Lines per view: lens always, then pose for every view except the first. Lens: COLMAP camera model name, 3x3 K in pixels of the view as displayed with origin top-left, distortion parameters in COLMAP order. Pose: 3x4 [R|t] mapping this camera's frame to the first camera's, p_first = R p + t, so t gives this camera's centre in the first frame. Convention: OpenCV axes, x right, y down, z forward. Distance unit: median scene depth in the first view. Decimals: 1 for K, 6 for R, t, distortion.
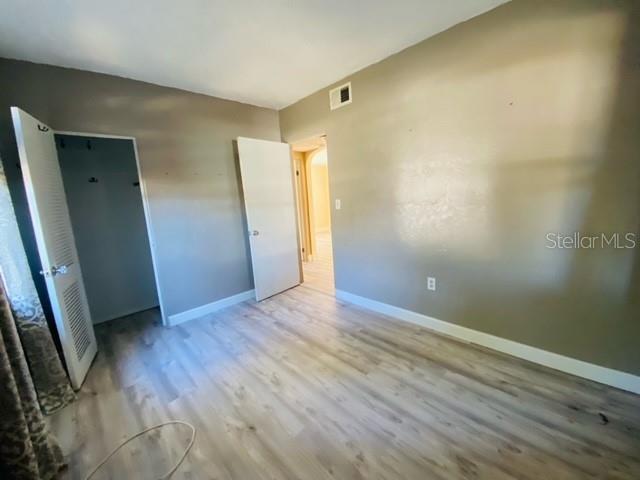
lens RADIAL K [[258.8, 0, 318.6], [0, 258.8, 241.3], [0, 0, 1]] dist [0.040360, -0.029228]
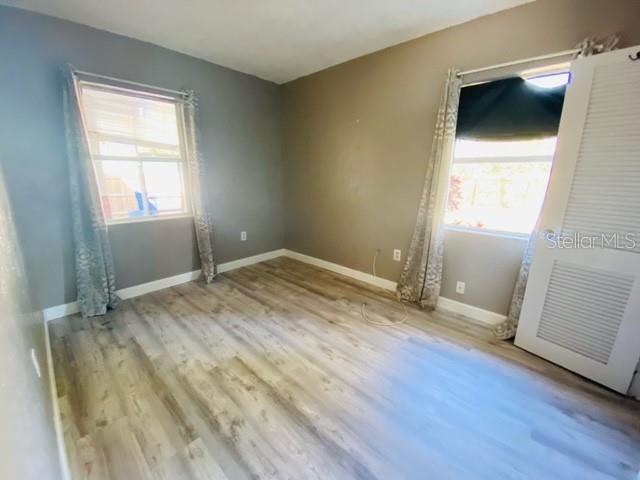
lens RADIAL K [[258.8, 0, 318.6], [0, 258.8, 241.3], [0, 0, 1]] dist [0.040360, -0.029228]
pose [[-0.997122, 0.063929, -0.040749, -0.121635], [0.041610, 0.910804, 0.410737, -0.292284], [0.063372, 0.407859, -0.910843, 1.818258]]
